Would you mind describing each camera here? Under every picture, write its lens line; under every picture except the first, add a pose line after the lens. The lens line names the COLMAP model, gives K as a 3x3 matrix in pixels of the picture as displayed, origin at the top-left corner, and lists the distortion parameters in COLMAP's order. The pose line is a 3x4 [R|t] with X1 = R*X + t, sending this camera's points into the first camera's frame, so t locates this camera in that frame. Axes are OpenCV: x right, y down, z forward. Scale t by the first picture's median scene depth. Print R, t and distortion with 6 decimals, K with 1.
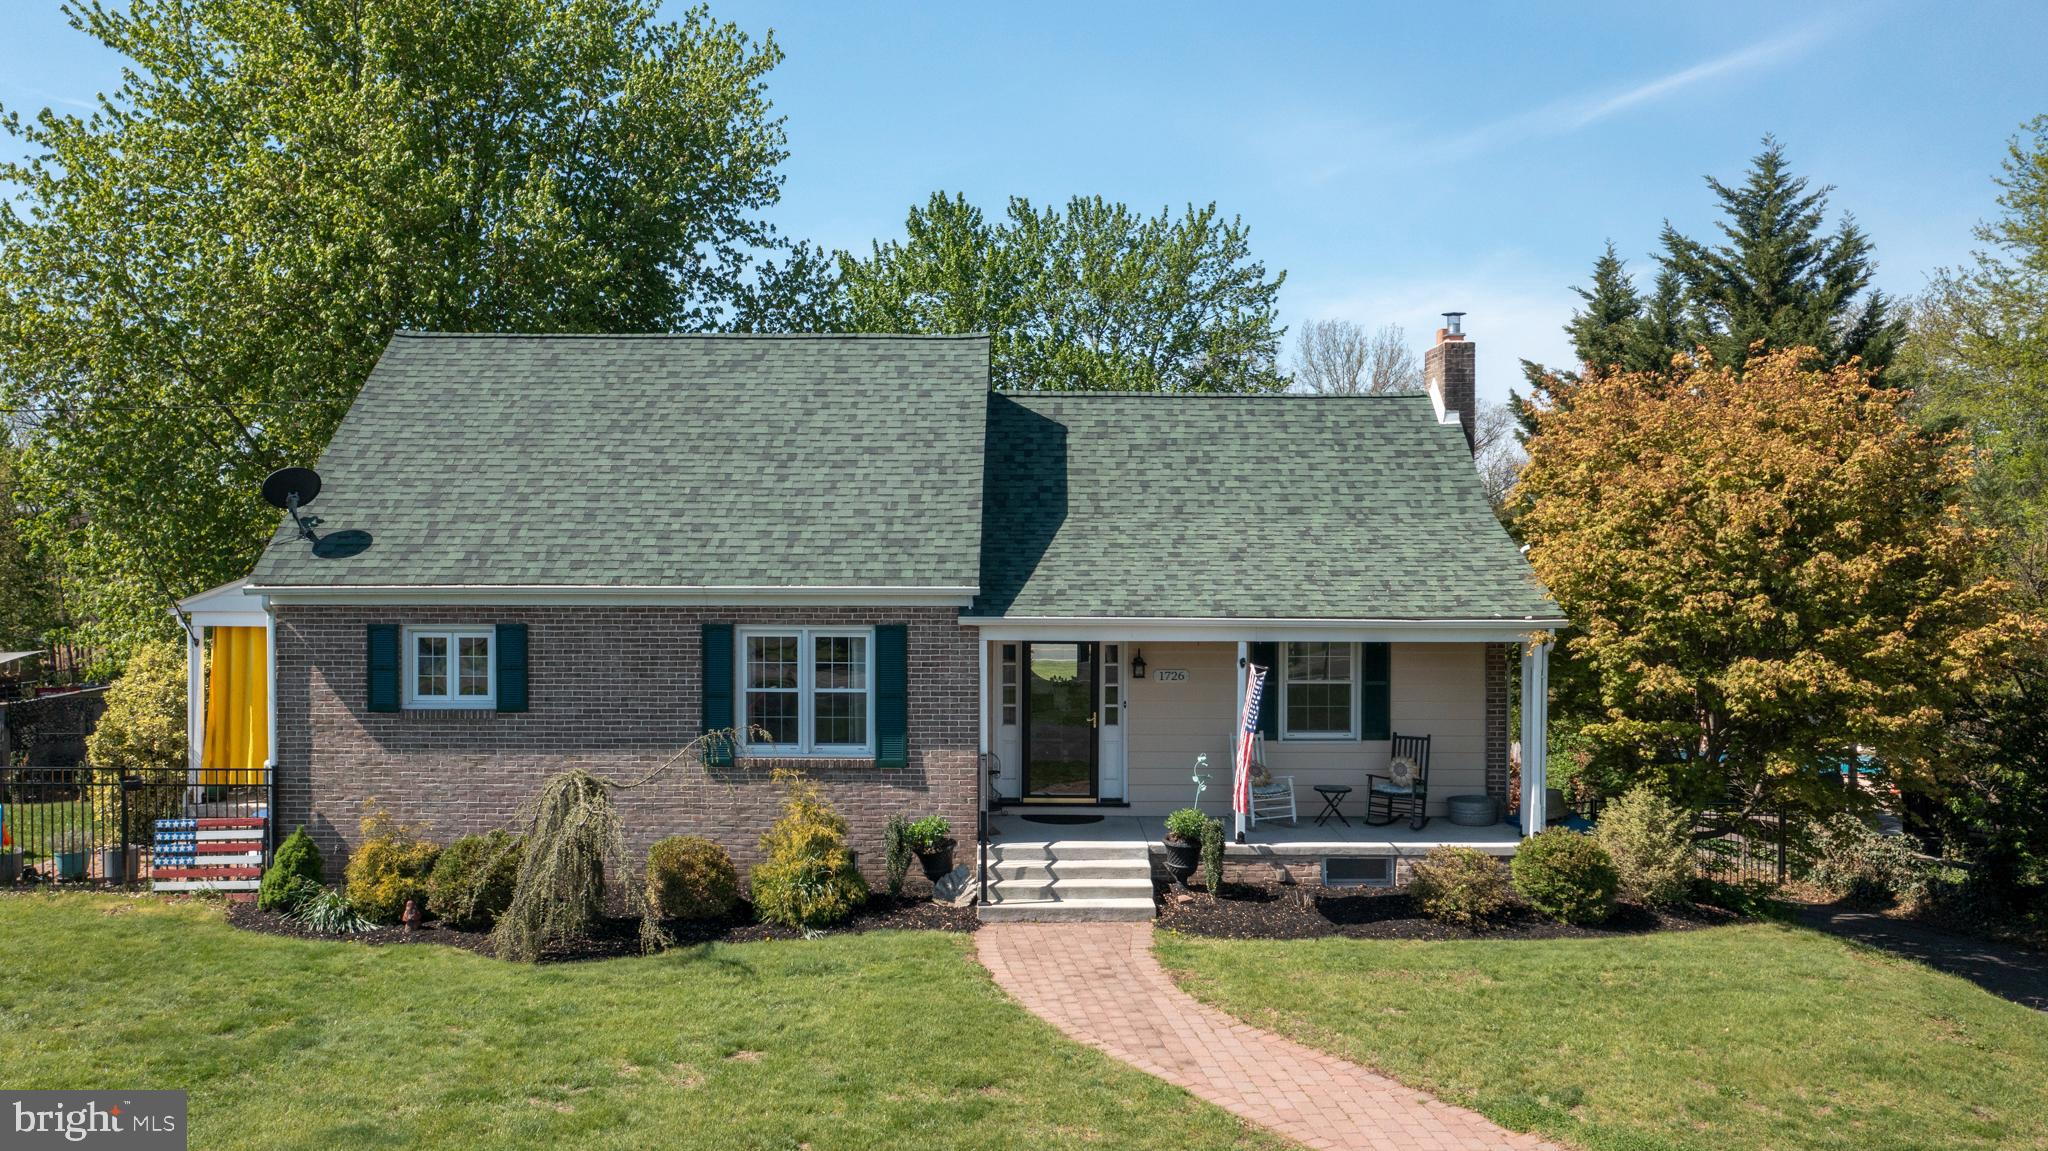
lens RADIAL K [[1652.0, 0, 1020.6], [0, 1652.0, 585.2], [0, 0, 1]] dist [0.021750, 0.000136]
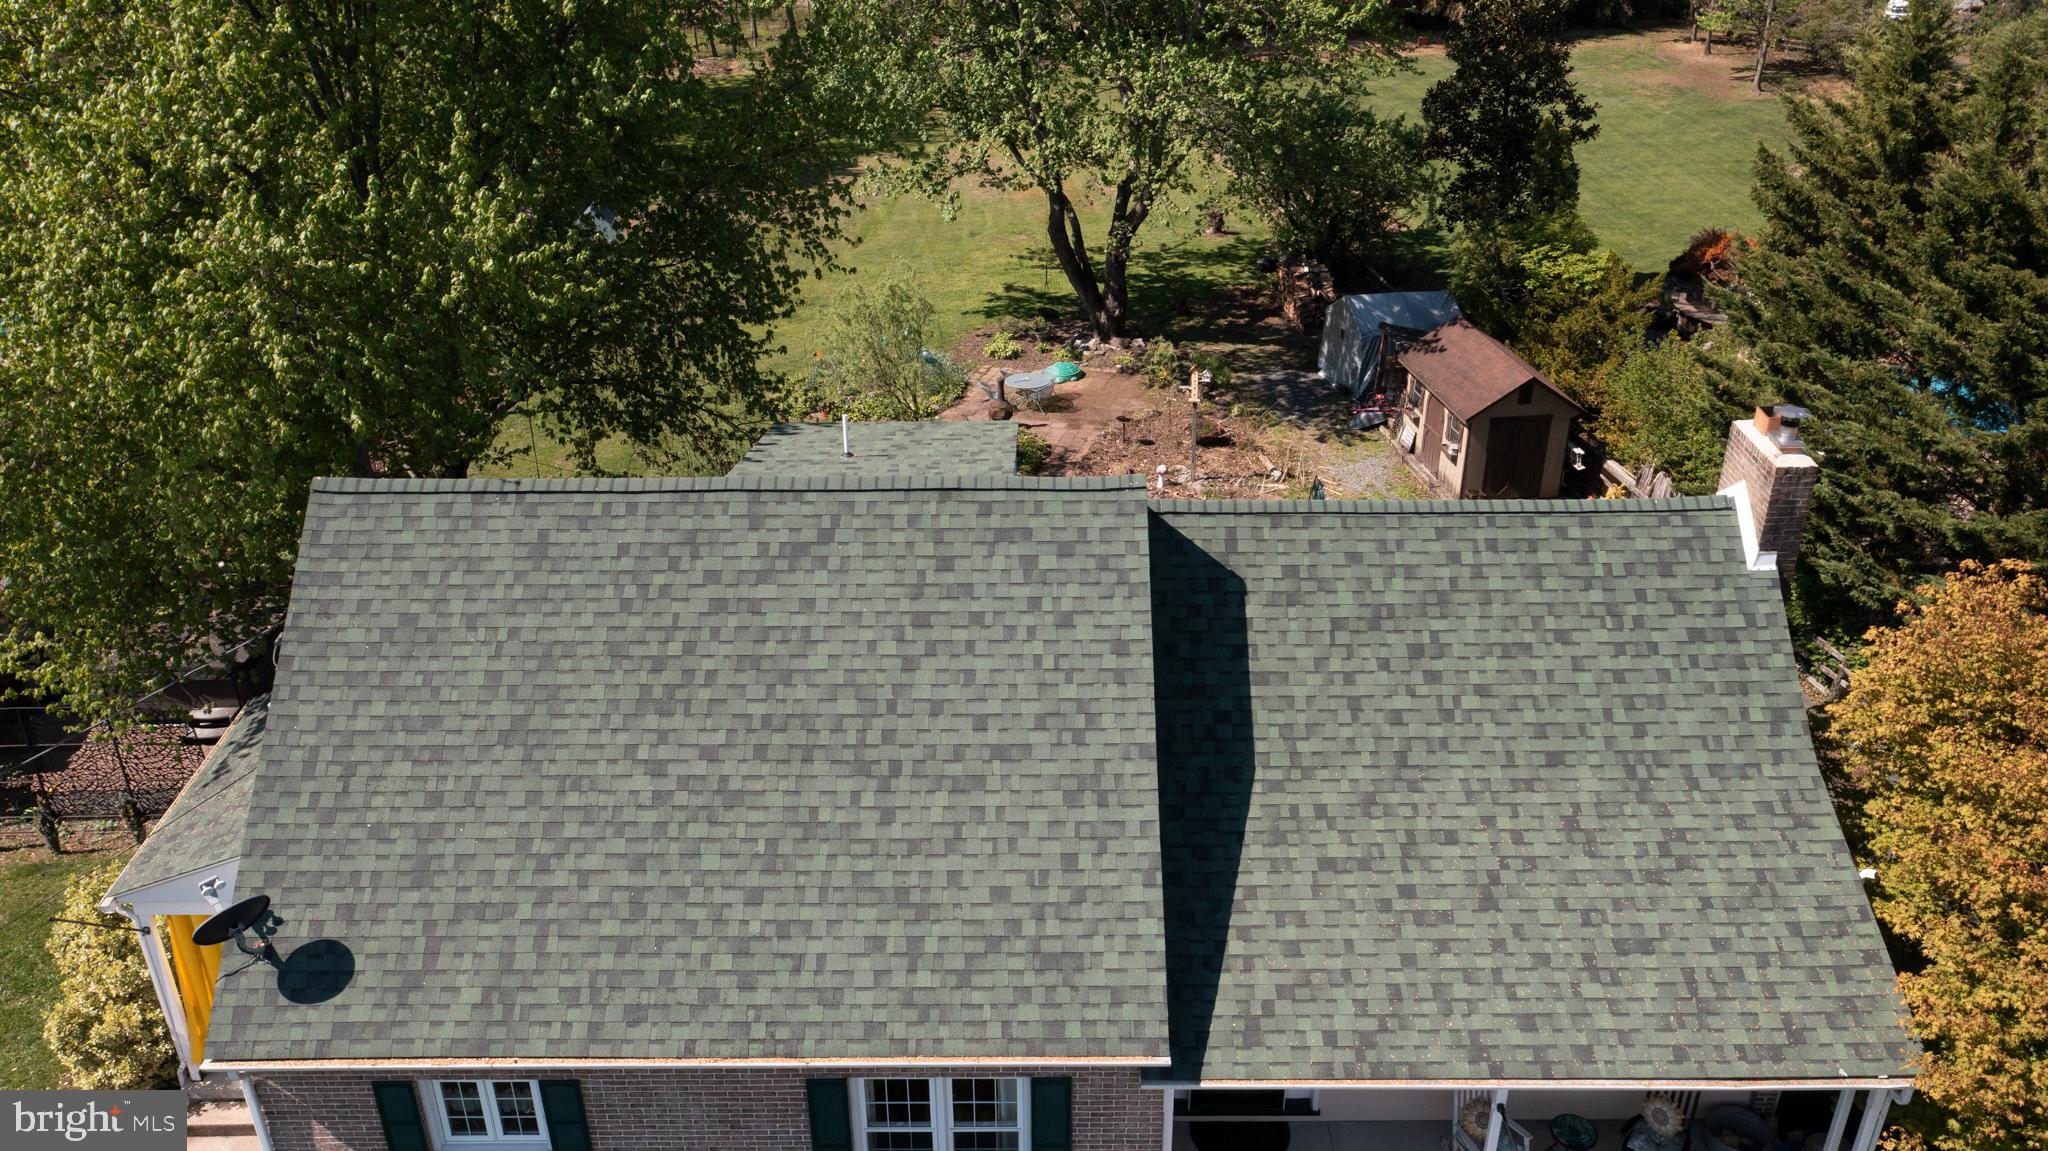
lens RADIAL K [[1652.0, 0, 1026.4], [0, 1652.0, 579.3], [0, 0, 1]] dist [0.021750, 0.000136]
pose [[0.999871, -0.014854, 0.006135, -0.082614], [0.010320, 0.886070, 0.463436, -0.489653], [-0.012320, -0.463313, 0.886109, 0.382667]]
